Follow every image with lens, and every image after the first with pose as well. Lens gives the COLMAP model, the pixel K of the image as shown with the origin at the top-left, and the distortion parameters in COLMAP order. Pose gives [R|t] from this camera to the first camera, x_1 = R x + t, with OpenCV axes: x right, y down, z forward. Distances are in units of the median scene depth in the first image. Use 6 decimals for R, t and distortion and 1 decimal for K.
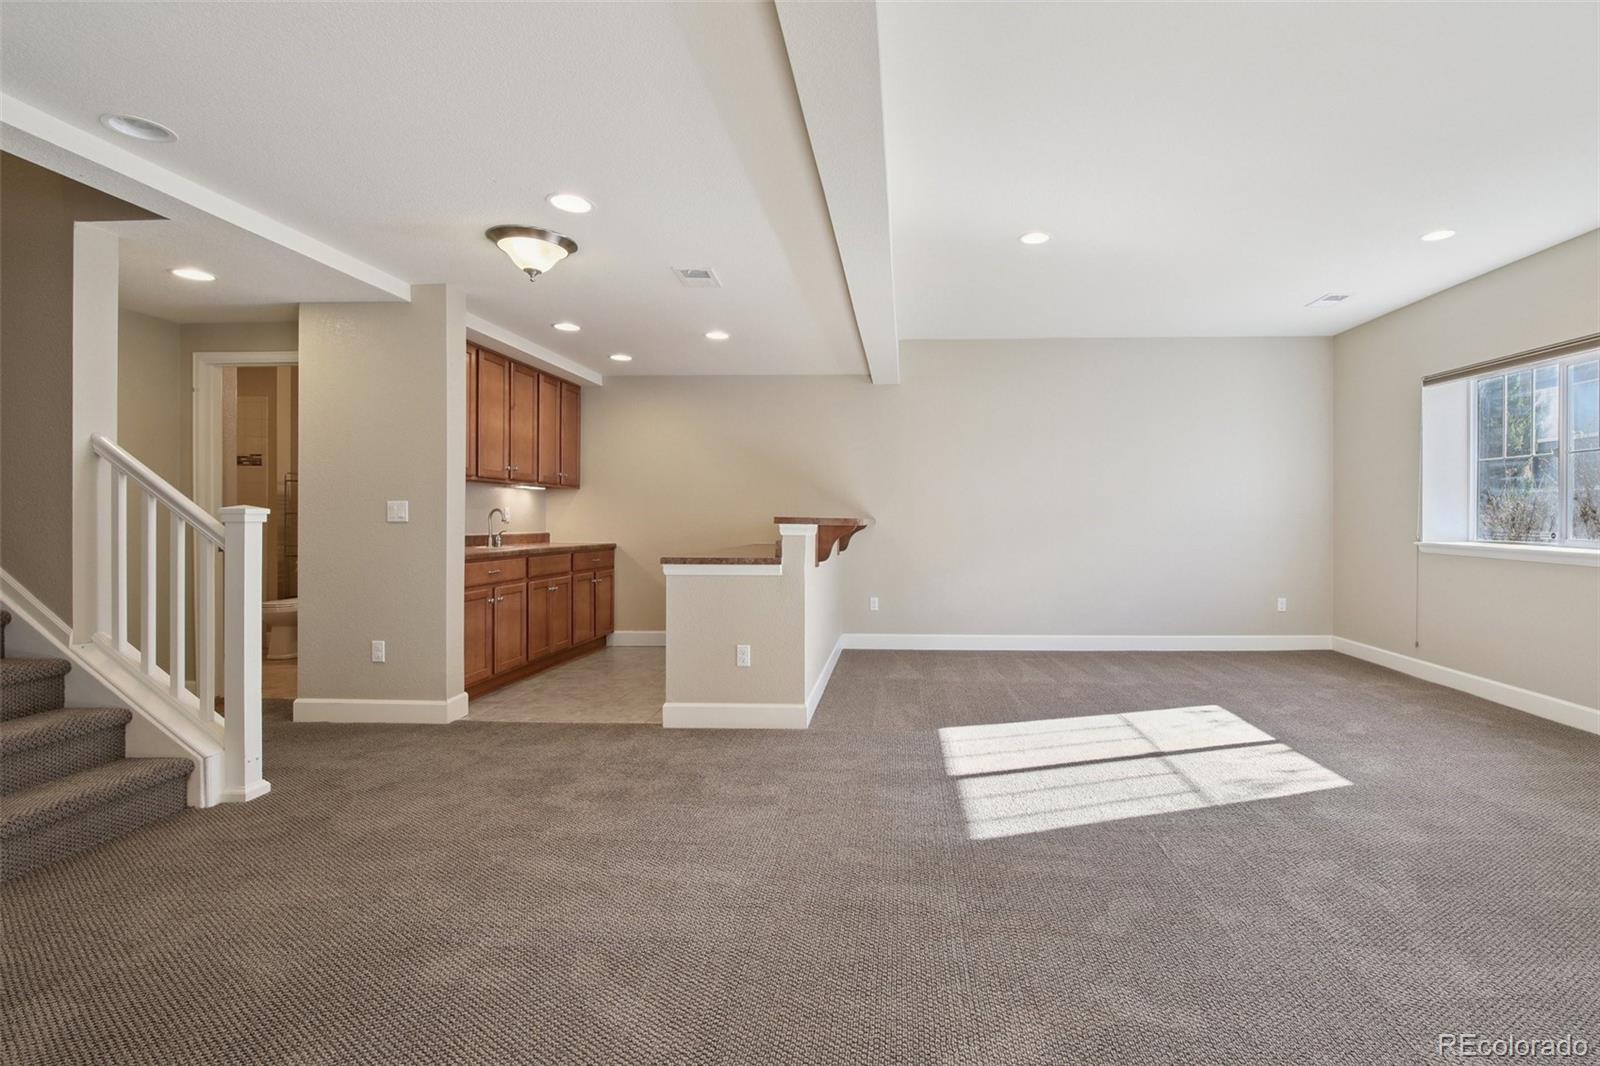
lens RADIAL K [[720.2, 0, 858.1], [0, 720.2, 514.7], [0, 0, 1]] dist [-0.025480, 0.000075]
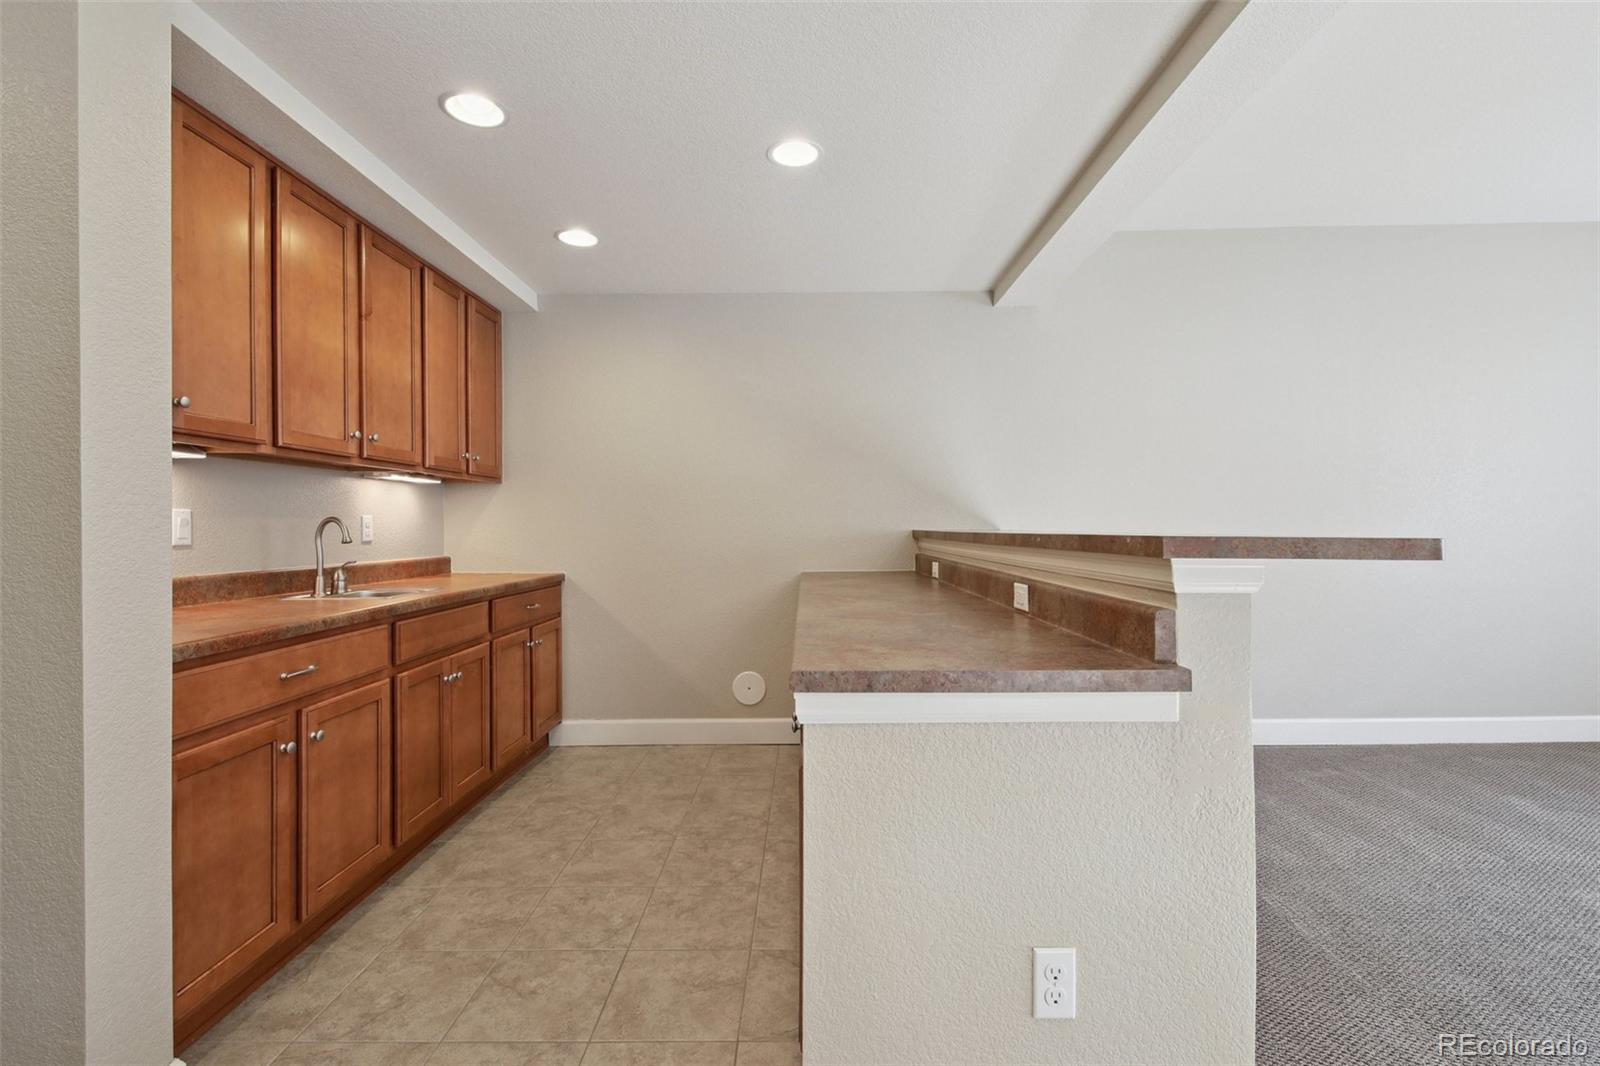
lens RADIAL K [[704.2, 0, 797.9], [0, 704.2, 522.9], [0, 0, 1]] dist [0.002565, -0.007858]
pose [[0.999205, -0.008481, 0.038948, -0.201635], [0.008334, 0.999957, 0.003946, -0.003765], [-0.038980, -0.003618, 0.999233, 0.496255]]
